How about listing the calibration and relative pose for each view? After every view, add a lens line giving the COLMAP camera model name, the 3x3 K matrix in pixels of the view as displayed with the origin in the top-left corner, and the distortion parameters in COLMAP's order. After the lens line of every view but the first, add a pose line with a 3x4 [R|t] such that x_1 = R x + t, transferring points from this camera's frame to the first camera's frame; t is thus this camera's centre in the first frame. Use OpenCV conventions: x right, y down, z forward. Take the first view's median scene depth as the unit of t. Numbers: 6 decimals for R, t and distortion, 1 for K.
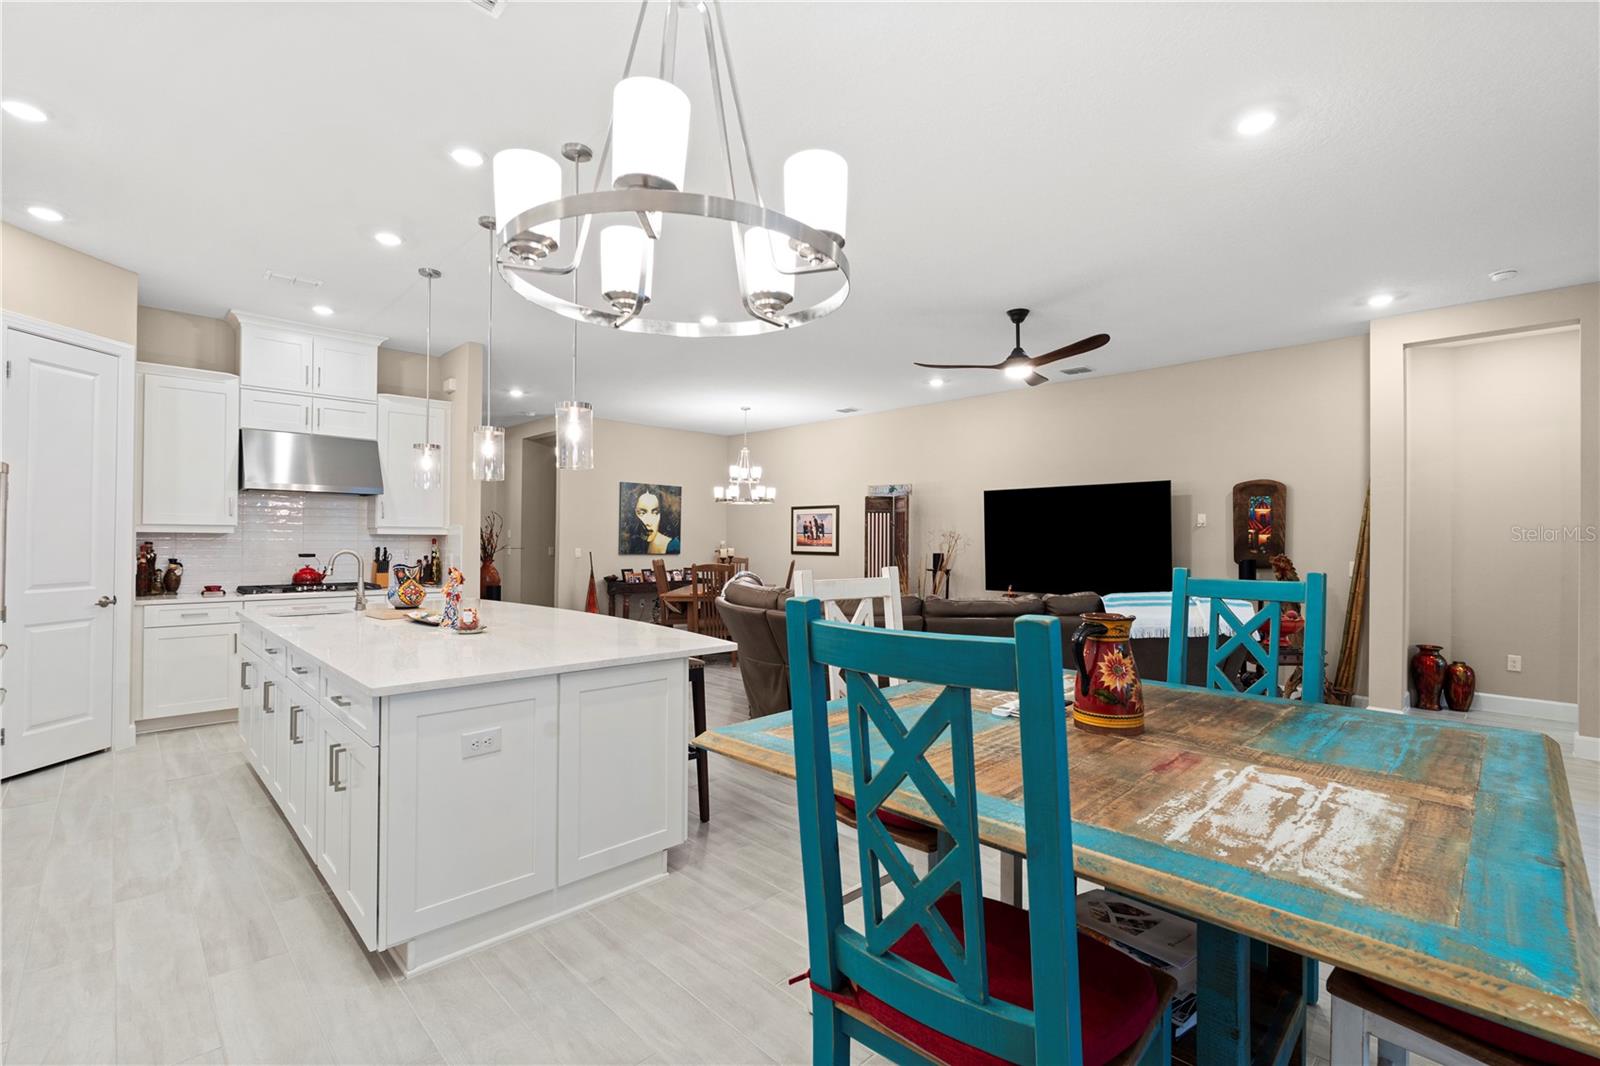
lens RADIAL K [[715.3, 0, 803.6], [0, 715.3, 533.6], [0, 0, 1]] dist [-0.002206, -0.000494]
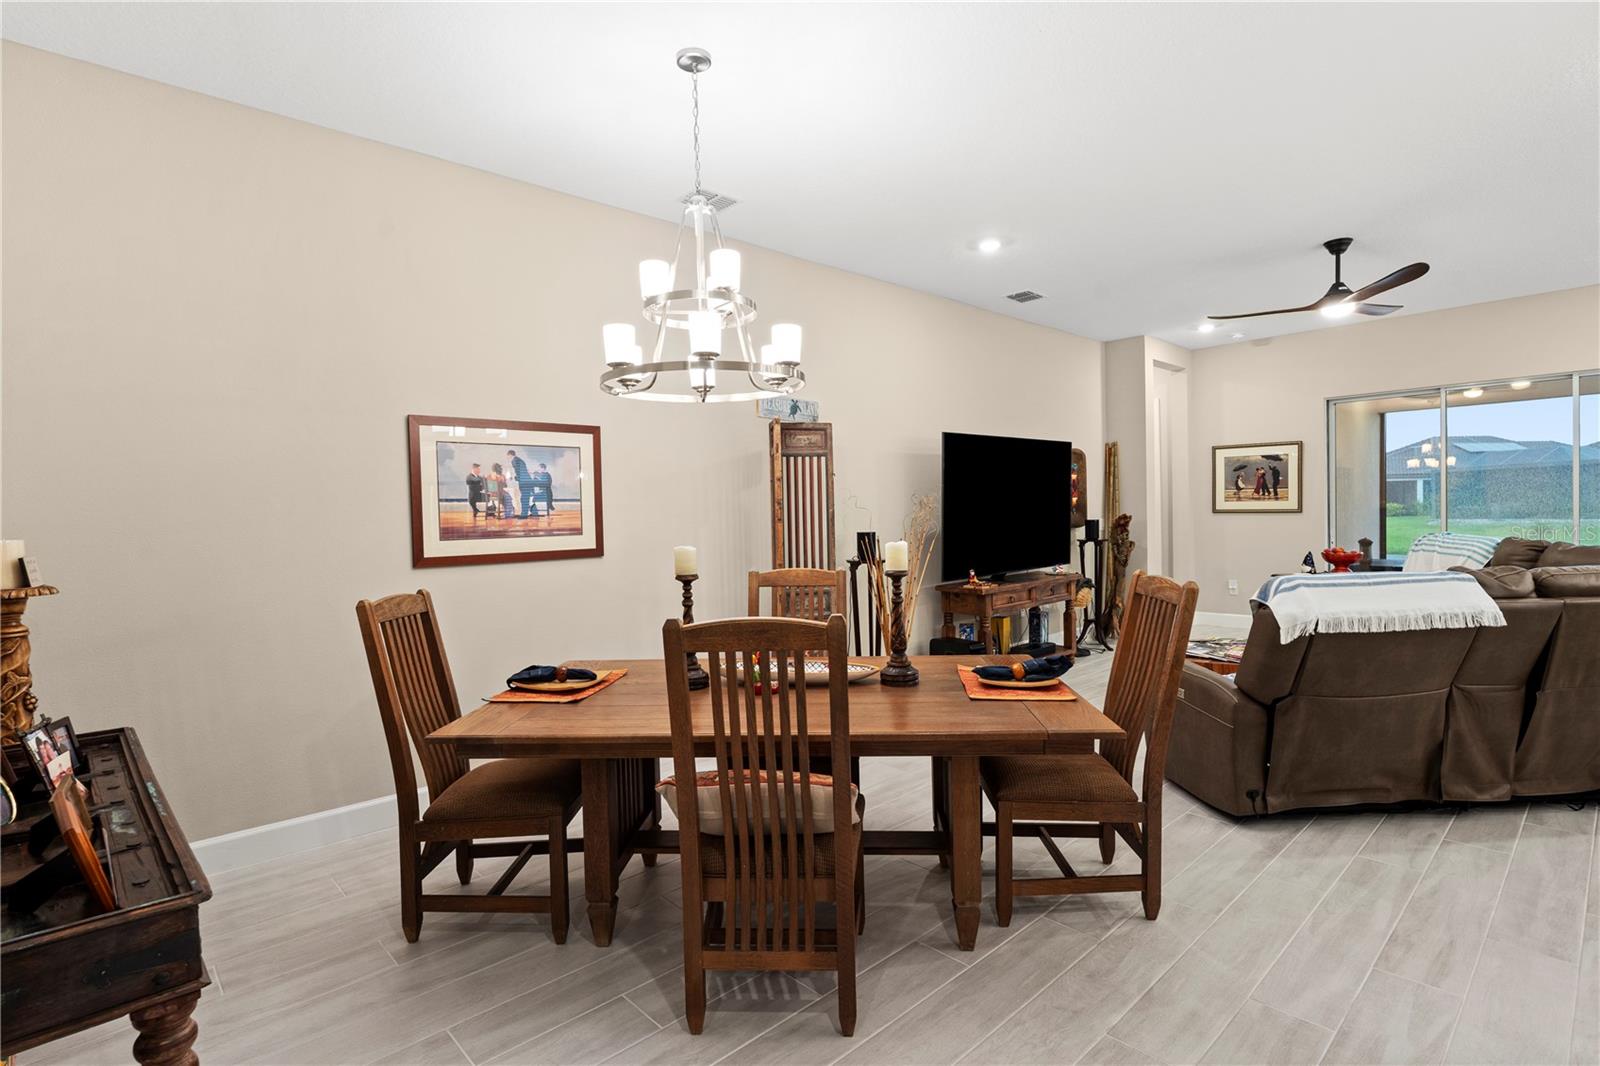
lens RADIAL K [[783.4, 0, 800.0], [0, 783.4, 533.0], [0, 0, 1]] dist [-0.002515, -0.000420]
pose [[0.020033, -0.035138, 0.999182, -0.585876], [0.016289, 0.999261, 0.034814, 0.007253], [-0.999667, 0.015579, 0.020591, 1.379837]]
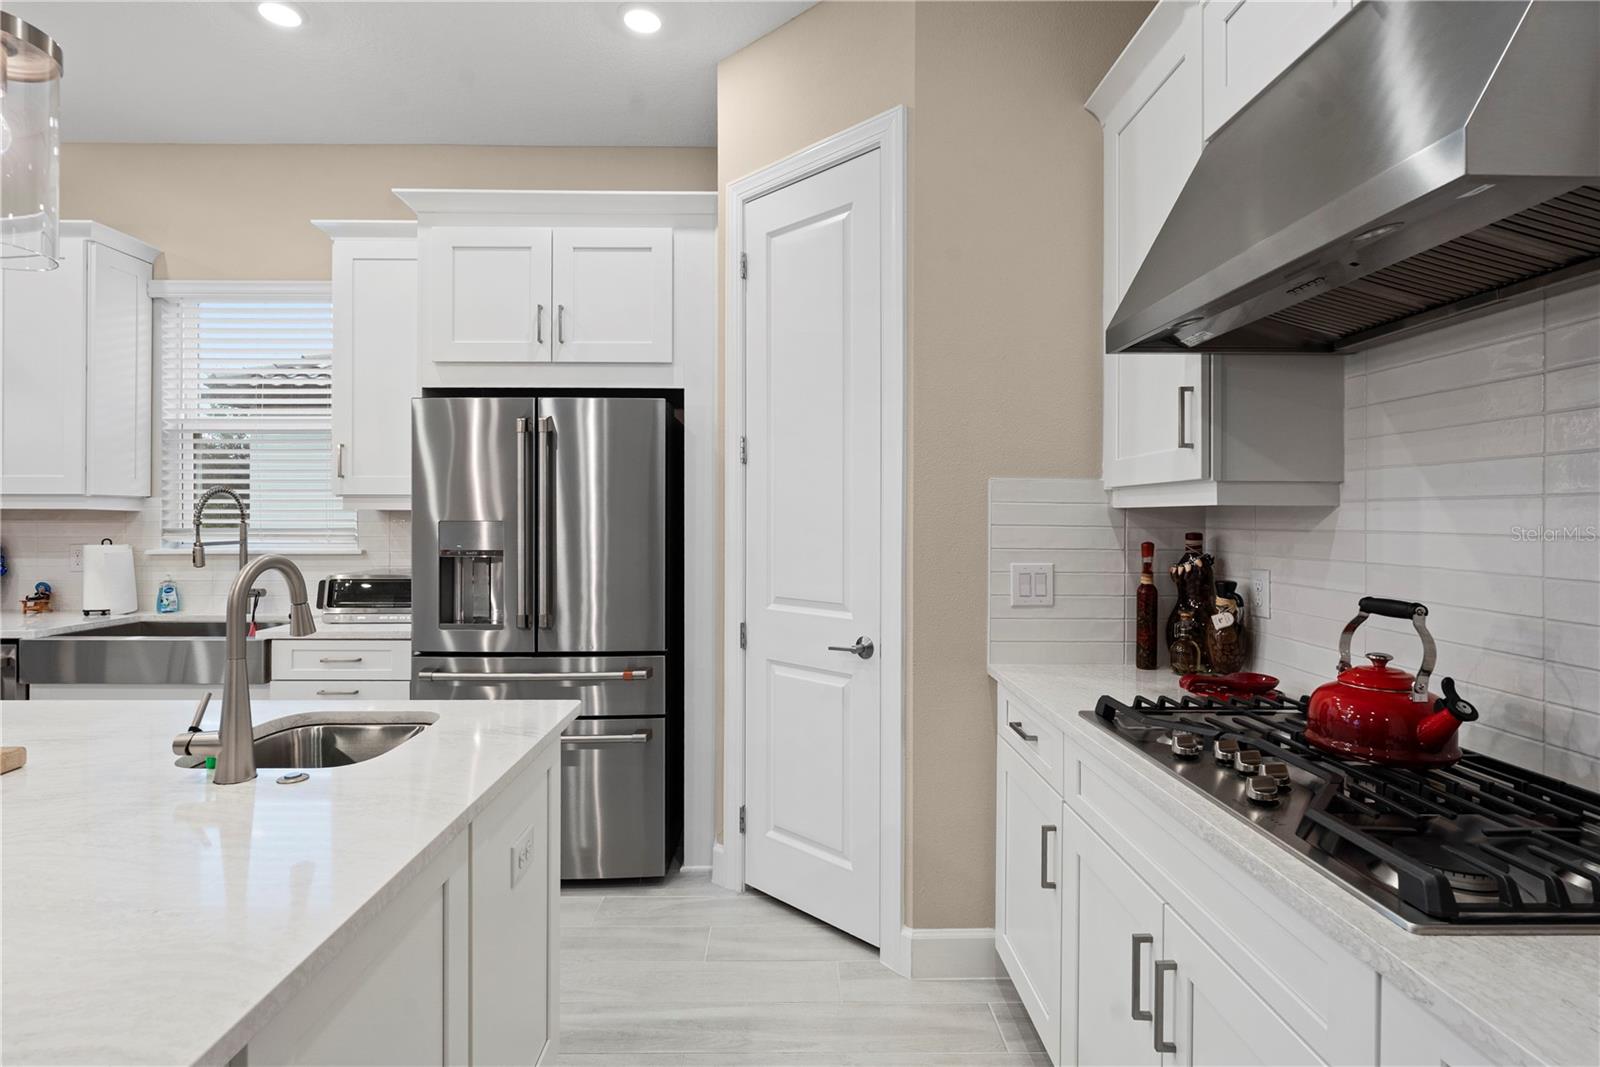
lens RADIAL K [[796.1, 0, 798.3], [0, 796.1, 511.0], [0, 0, 1]] dist [-0.001415, 0.000665]
pose [[-0.689771, -0.014430, -0.723884, -0.378357], [-0.002698, 0.999846, -0.017361, 0.006654], [0.724022, -0.010022, -0.689704, 0.943893]]
